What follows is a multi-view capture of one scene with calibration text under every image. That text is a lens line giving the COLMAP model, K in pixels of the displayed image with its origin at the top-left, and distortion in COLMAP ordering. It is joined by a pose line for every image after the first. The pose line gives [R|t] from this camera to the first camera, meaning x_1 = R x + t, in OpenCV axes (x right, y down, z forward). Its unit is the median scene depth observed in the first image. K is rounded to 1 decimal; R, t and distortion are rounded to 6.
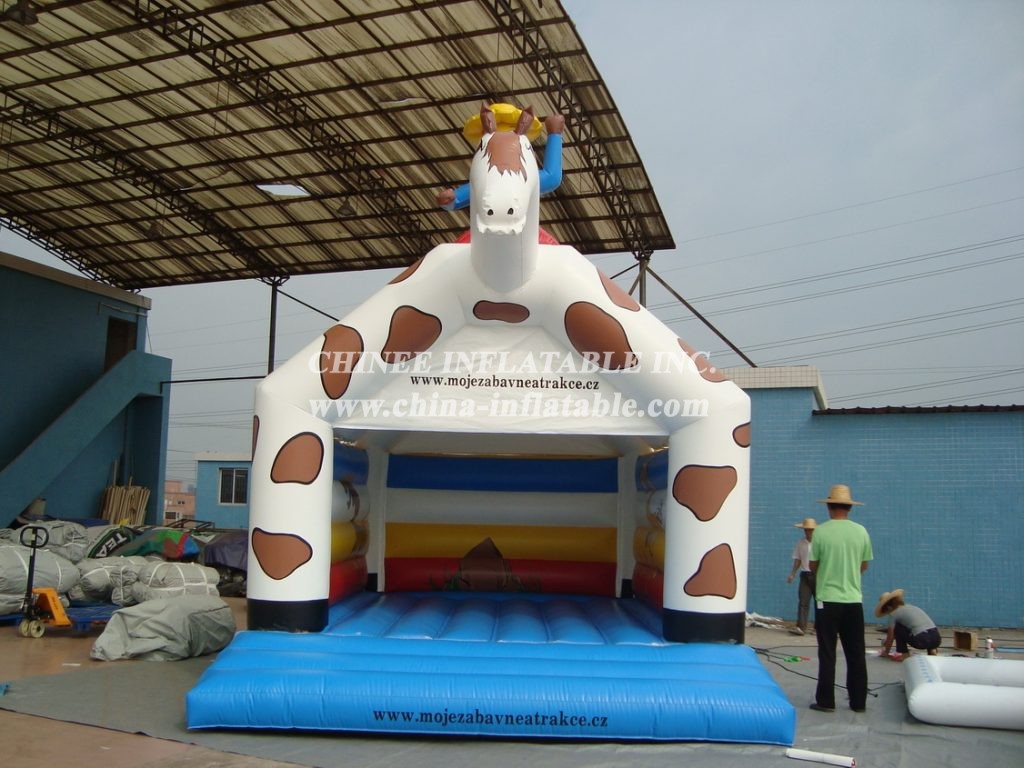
lens RADIAL K [[970.0, 0, 503.4], [0, 970.0, 382.7], [0, 0, 1]] dist [-0.224320, 0.240512]
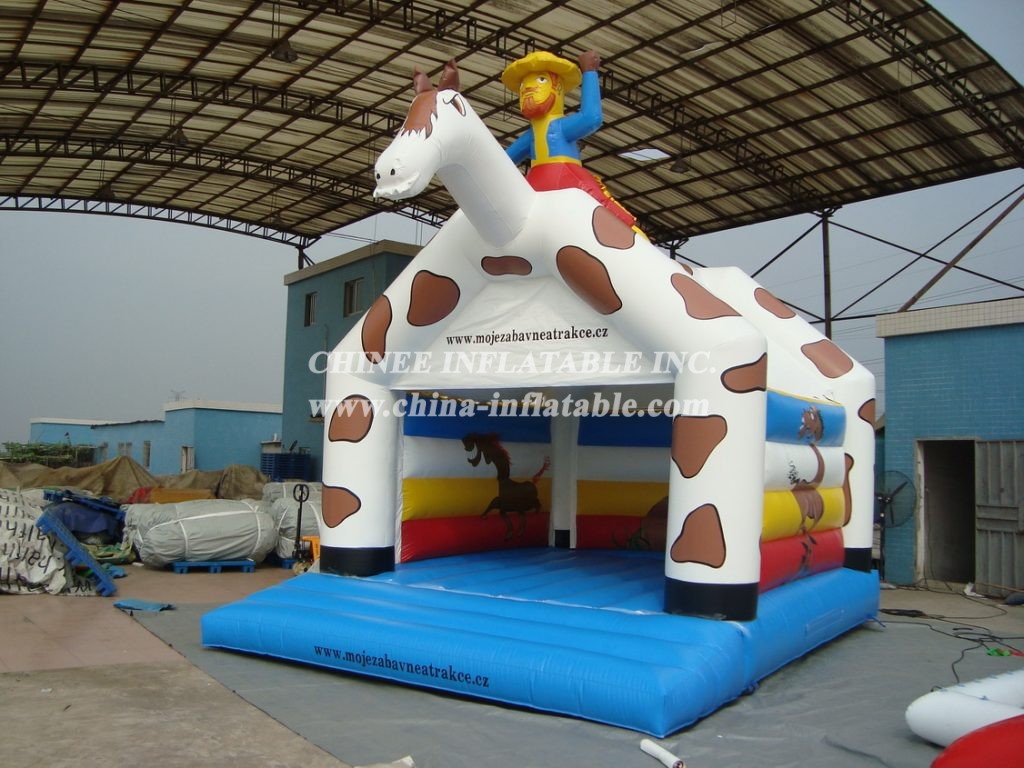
lens RADIAL K [[970.0, 0, 503.4], [0, 970.0, 382.7], [0, 0, 1]] dist [-0.224320, 0.240512]
pose [[0.842729, -0.046451, -0.536331, 0.366130], [0.067226, 0.997552, 0.019235, 0.018973], [0.534125, -0.052266, 0.843789, 0.110827]]
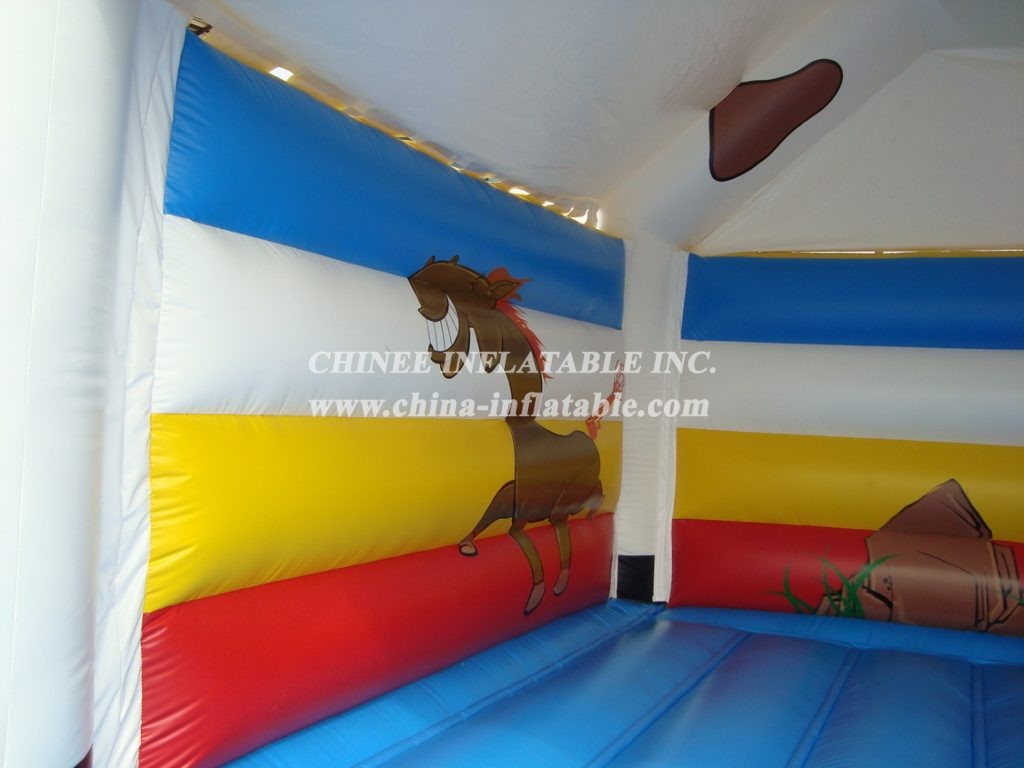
lens RADIAL K [[970.0, 0, 503.4], [0, 970.0, 382.7], [0, 0, 1]] dist [-0.224320, 0.240512]
pose [[0.901427, 0.017005, -0.432598, -0.016834], [0.024391, 0.995646, 0.089962, 0.090485], [0.432244, -0.091646, 0.897087, 0.625476]]
